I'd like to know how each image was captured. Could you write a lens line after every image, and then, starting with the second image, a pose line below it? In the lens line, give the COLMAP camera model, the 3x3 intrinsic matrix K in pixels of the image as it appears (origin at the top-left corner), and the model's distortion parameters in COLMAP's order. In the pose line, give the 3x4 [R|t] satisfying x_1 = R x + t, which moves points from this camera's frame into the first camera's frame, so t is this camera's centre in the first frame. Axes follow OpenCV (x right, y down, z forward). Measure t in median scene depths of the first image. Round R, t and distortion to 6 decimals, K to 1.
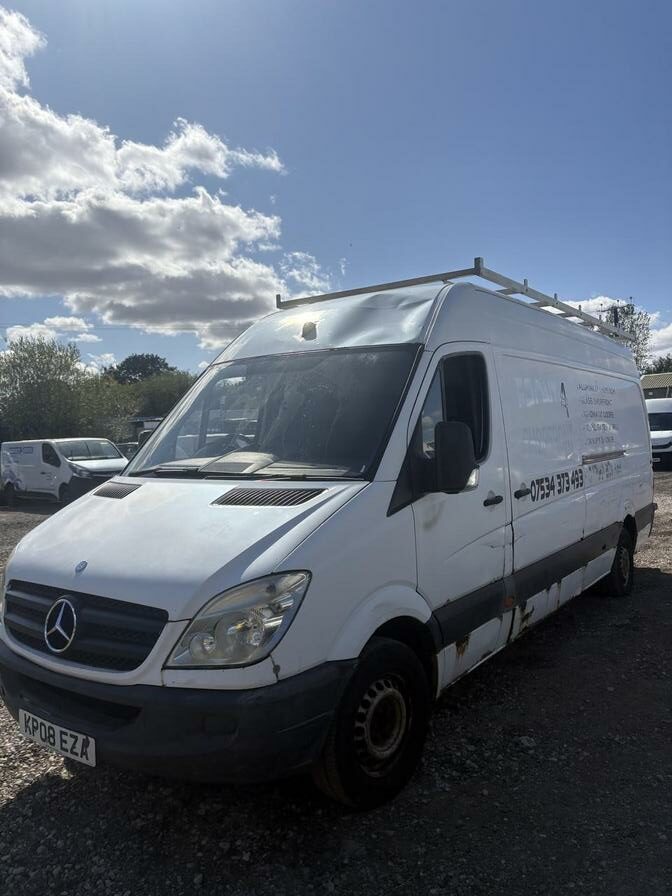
lens RADIAL K [[664.3, 0, 339.3], [0, 664.3, 444.6], [0, 0, 1]] dist [0.035066, -0.014277]
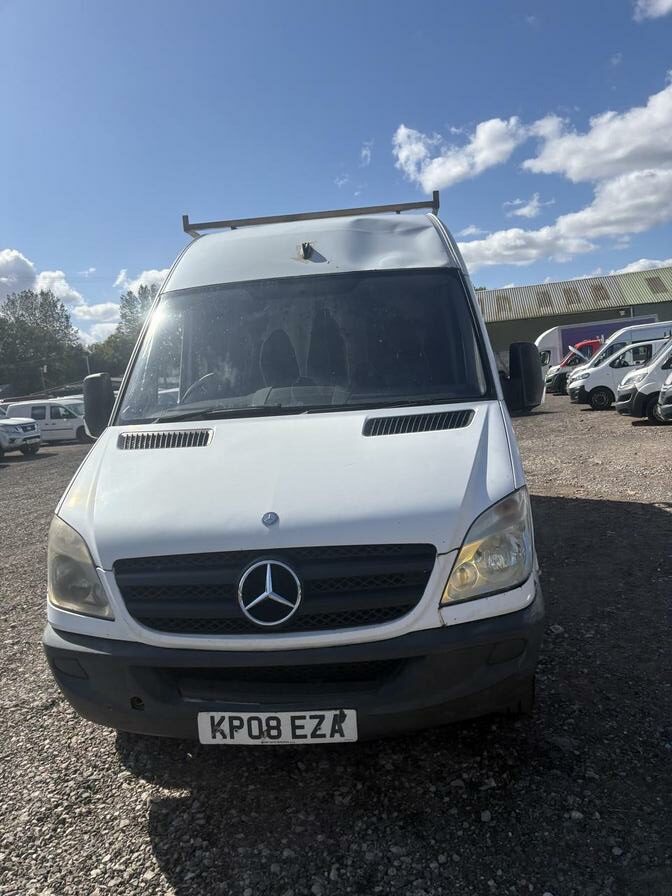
lens RADIAL K [[664.3, 0, 337.9], [0, 664.3, 457.1], [0, 0, 1]] dist [0.035066, -0.014277]
pose [[0.859382, -0.092528, 0.502893, -0.731723], [0.059965, 0.994942, 0.080588, 0.050810], [-0.507806, -0.039100, 0.860584, 0.283122]]
